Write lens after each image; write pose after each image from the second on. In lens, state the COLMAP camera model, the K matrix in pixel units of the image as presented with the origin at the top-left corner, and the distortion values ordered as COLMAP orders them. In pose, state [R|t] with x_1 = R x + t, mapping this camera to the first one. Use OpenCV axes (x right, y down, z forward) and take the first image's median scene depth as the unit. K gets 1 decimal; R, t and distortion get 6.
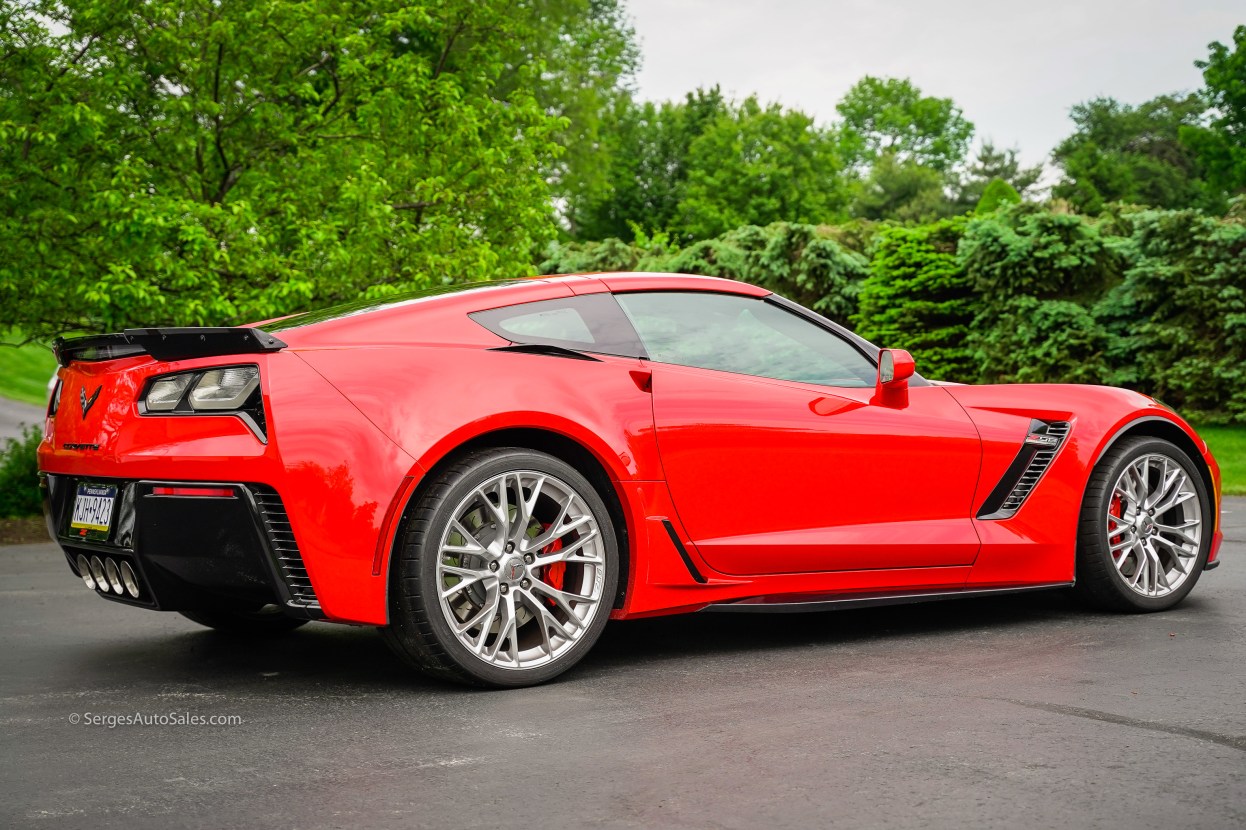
lens RADIAL K [[1862.1, 0, 625.0], [0, 1862.1, 445.4], [0, 0, 1]] dist [0.023977, 0.143173]
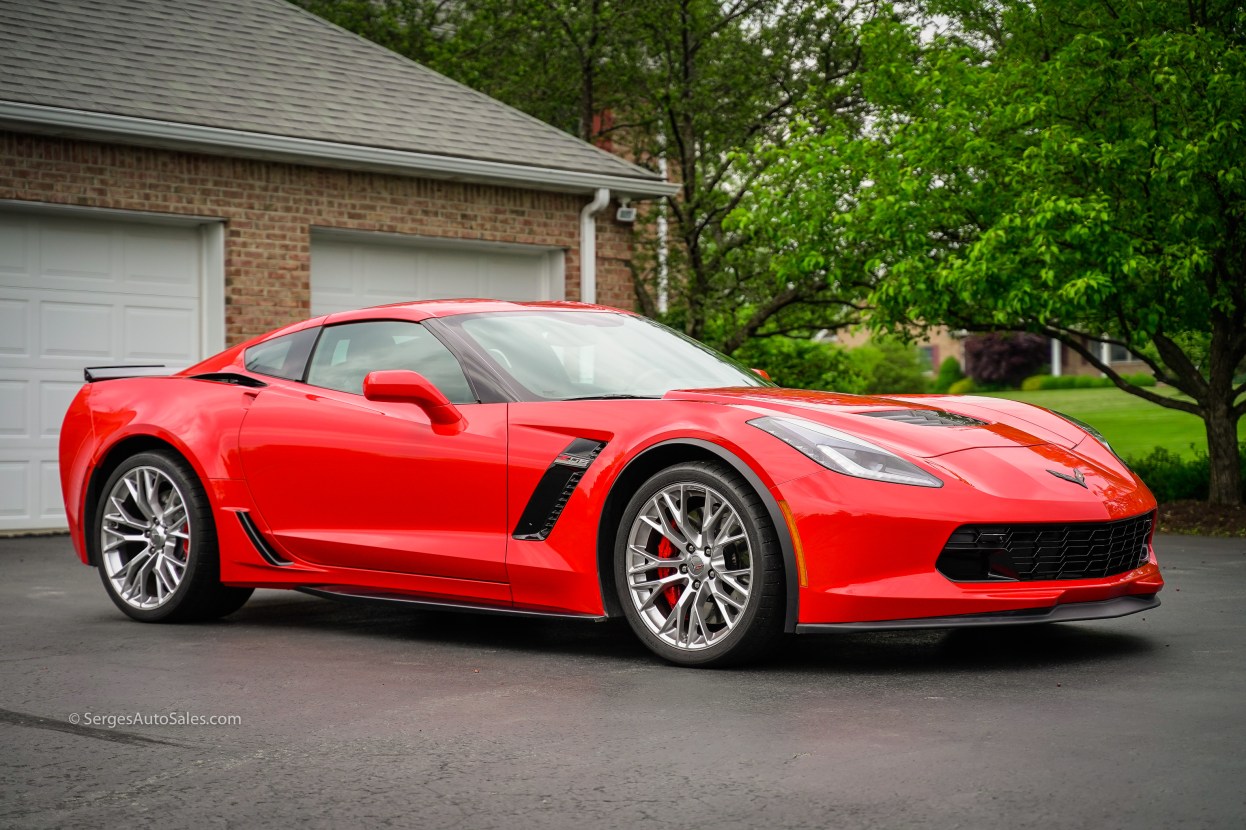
lens RADIAL K [[2474.2, 0, 623.0], [0, 2474.2, 415.0], [0, 0, 1]] dist [0.337840, -0.112338]
pose [[0.192563, 0.018909, -0.981102, 0.751368], [-0.011280, 0.999791, 0.017055, -0.024651], [0.981220, 0.007782, 0.192736, 0.403623]]
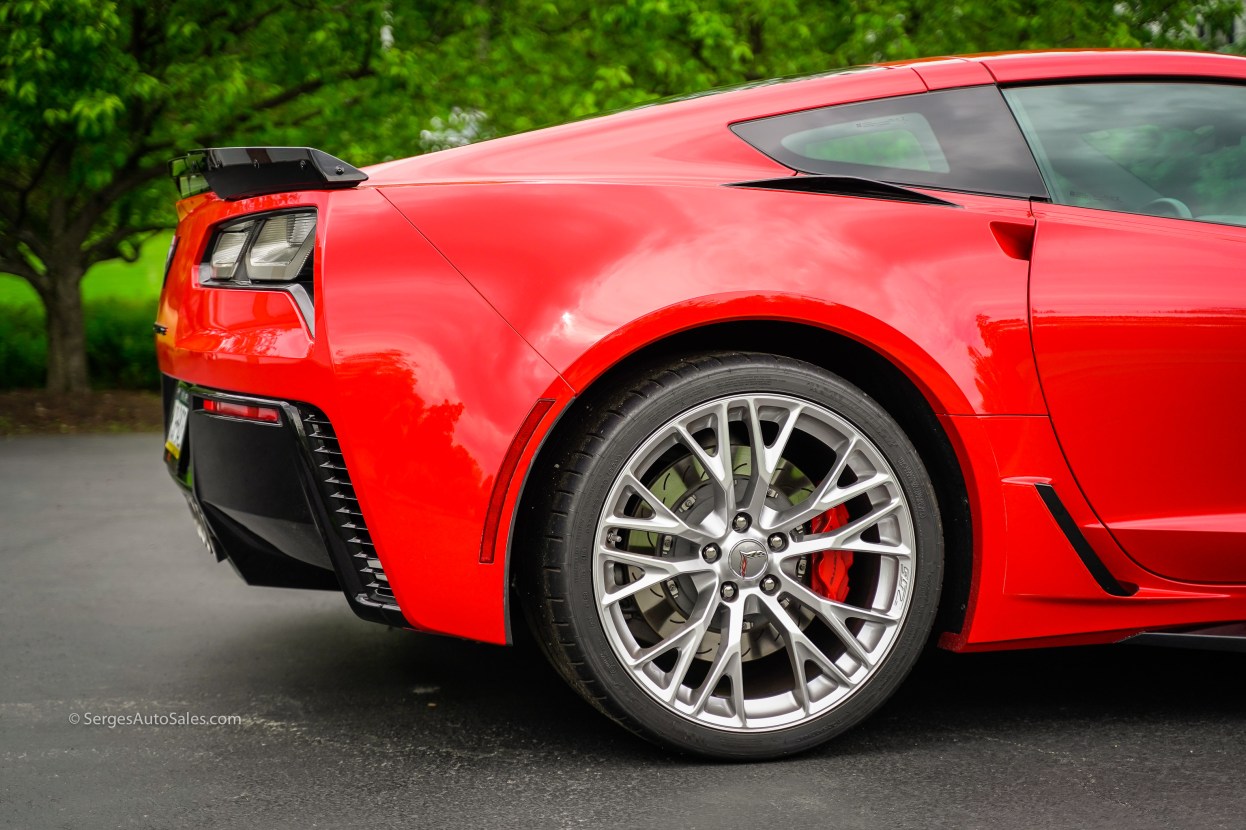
lens RADIAL K [[2220.1, 0, 623.0], [0, 2220.1, 415.0], [0, 0, 1]] dist [0.220601, 0.020475]
pose [[0.930662, 0.041230, -0.363550, 0.065021], [-0.020986, 0.998010, 0.059462, -0.008364], [0.365278, -0.047710, 0.929675, 0.136835]]
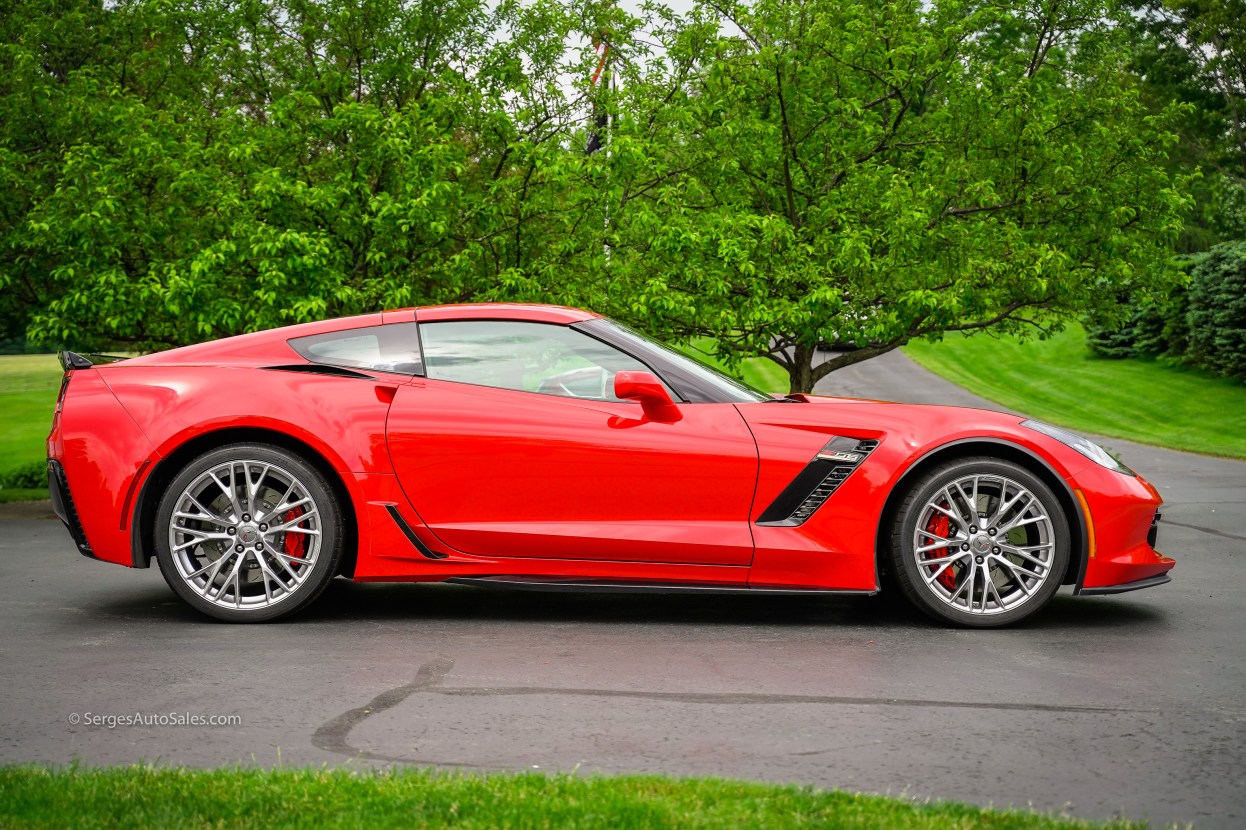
lens RADIAL K [[2035.1, 0, 623.0], [0, 2035.1, 415.0], [0, 0, 1]] dist [0.196155, 0.036338]
pose [[0.823054, 0.026601, -0.567340, 0.404831], [-0.034480, 0.999400, -0.003162, -0.009436], [0.566915, 0.022164, 0.823478, -0.020679]]
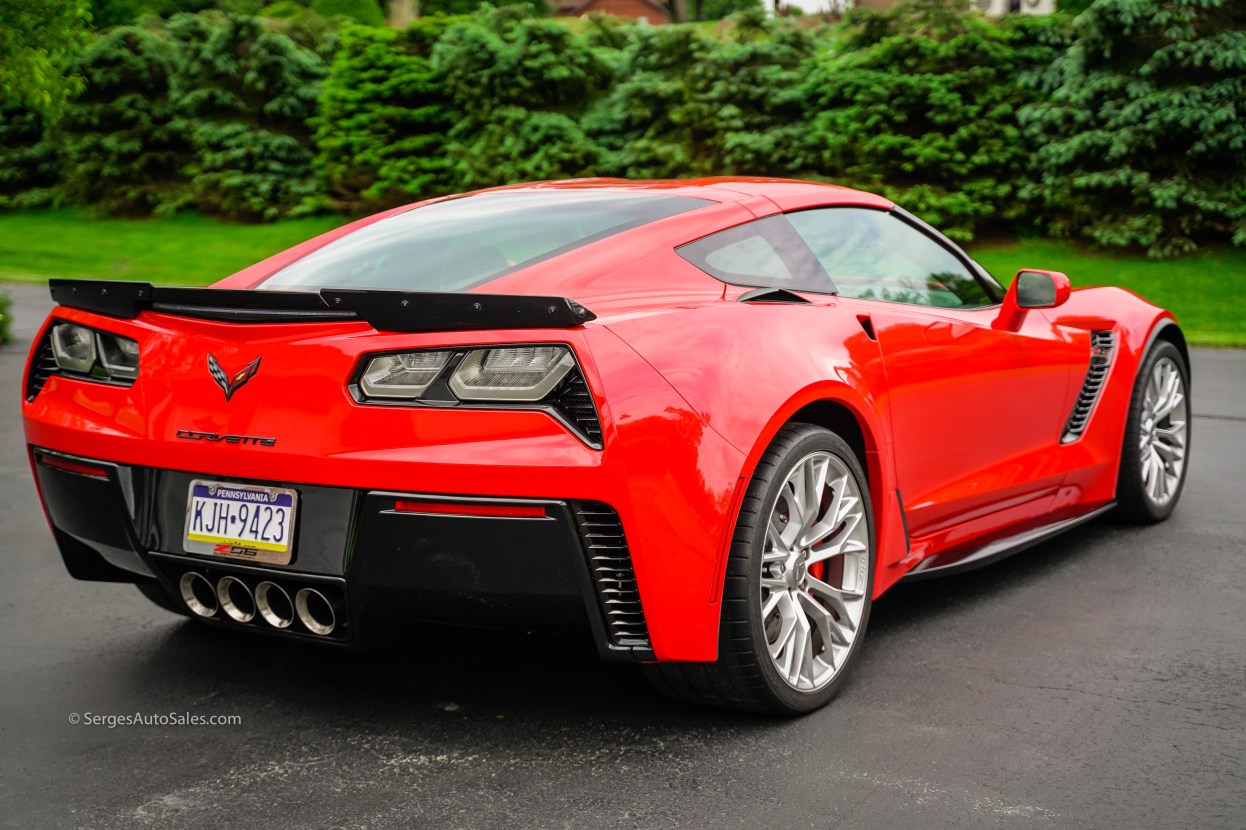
lens RADIAL K [[1862.1, 0, 625.0], [0, 1862.1, 445.4], [0, 0, 1]] dist [0.023977, 0.143173]
pose [[0.922446, -0.050328, 0.382831, -0.182968], [0.003800, 0.992604, 0.121336, -0.036743], [-0.386106, -0.110471, 0.915816, 0.113539]]
